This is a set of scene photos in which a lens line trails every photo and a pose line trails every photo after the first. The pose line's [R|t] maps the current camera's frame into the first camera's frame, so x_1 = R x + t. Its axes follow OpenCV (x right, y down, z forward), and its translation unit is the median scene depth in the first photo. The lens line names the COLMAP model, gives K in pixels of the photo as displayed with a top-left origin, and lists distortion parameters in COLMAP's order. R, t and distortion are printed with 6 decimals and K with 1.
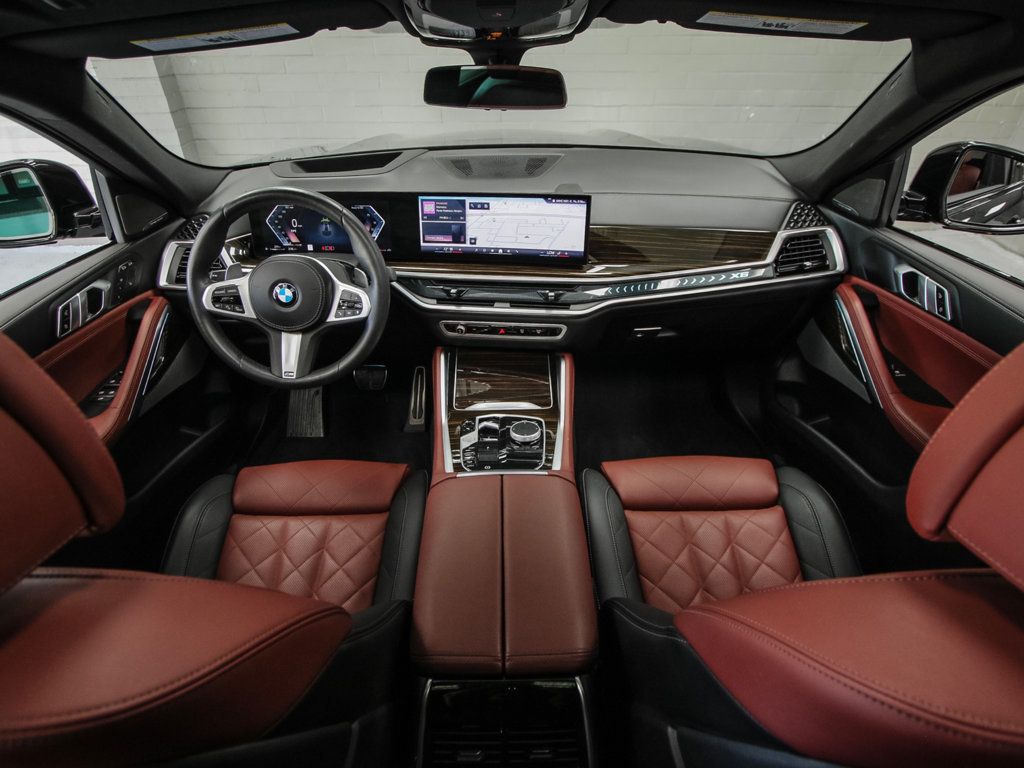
lens RADIAL K [[532.2, 0, 497.2], [0, 532.2, 378.9], [0, 0, 1]] dist [-0.019990, 0.002523]
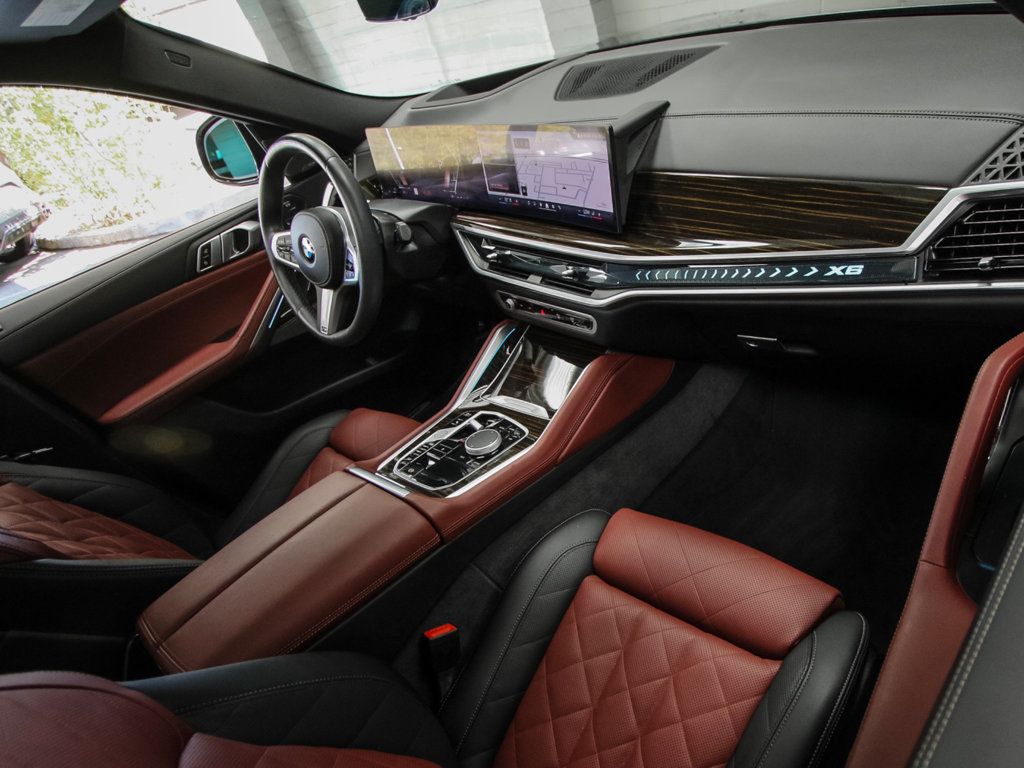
lens RADIAL K [[616.3, 0, 623.3], [0, 616.3, 448.5], [0, 0, 1]] dist [-0.013064, -0.000261]
pose [[0.785356, 0.264268, -0.559802, 0.689395], [-0.140219, 0.956738, 0.254934, -0.149938], [0.602954, -0.121719, 0.788436, 0.332971]]
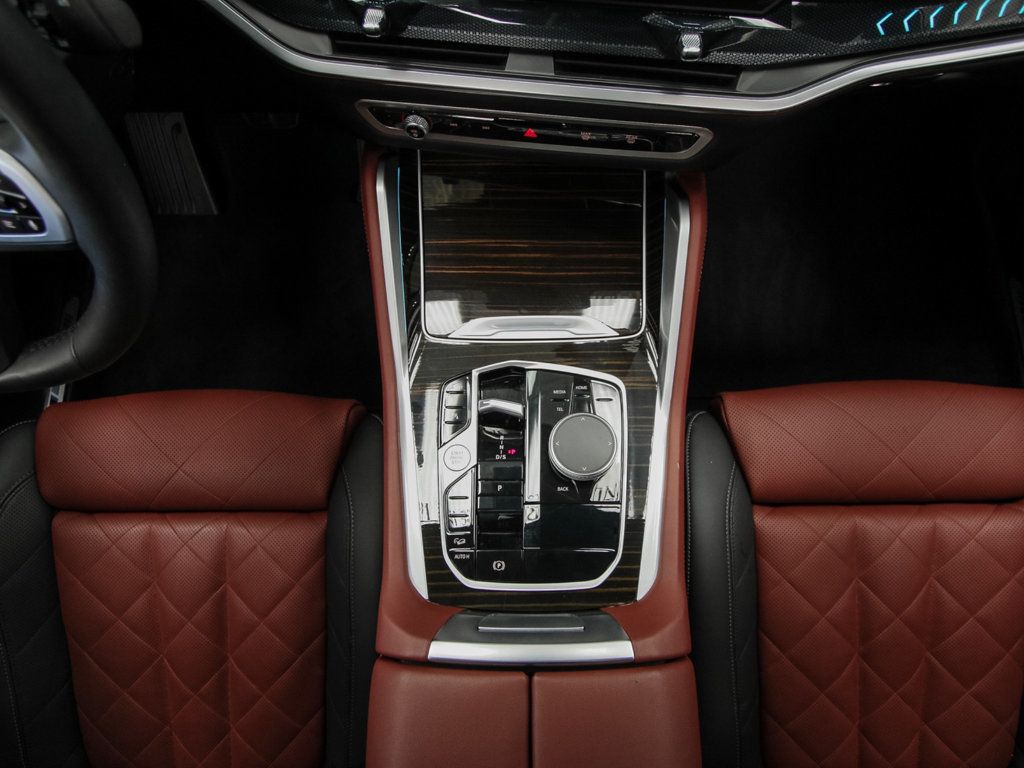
lens RADIAL K [[576.9, 0, 528.7], [0, 576.9, 410.4], [0, 0, 1]] dist [-0.014819, -0.000426]
pose [[0.999976, -0.002347, -0.006592, 0.010297], [0.006199, 0.734155, 0.678954, -0.223223], [0.003246, -0.678978, 0.734151, 0.599551]]
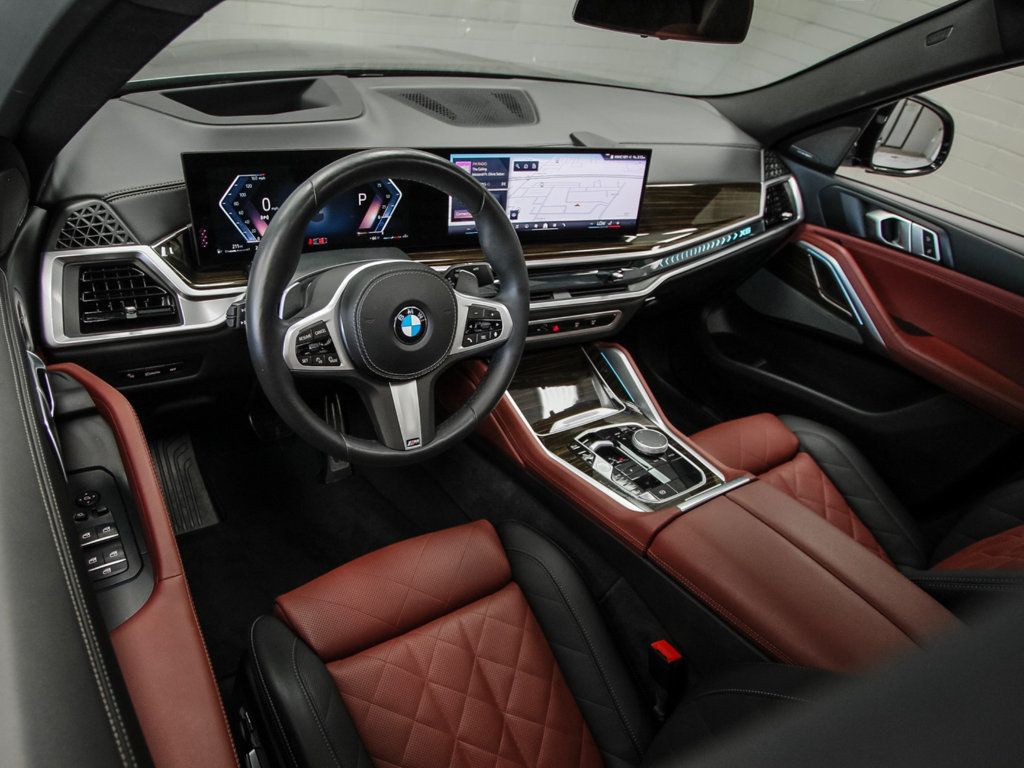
lens RADIAL K [[636.7, 0, 449.1], [0, 636.7, 457.6], [0, 0, 1]] dist [-0.017056, 0.001975]
pose [[0.849684, -0.249829, 0.464351, -0.640671], [0.172174, 0.963817, 0.203501, -0.128496], [-0.498390, -0.092963, 0.861954, 0.240215]]
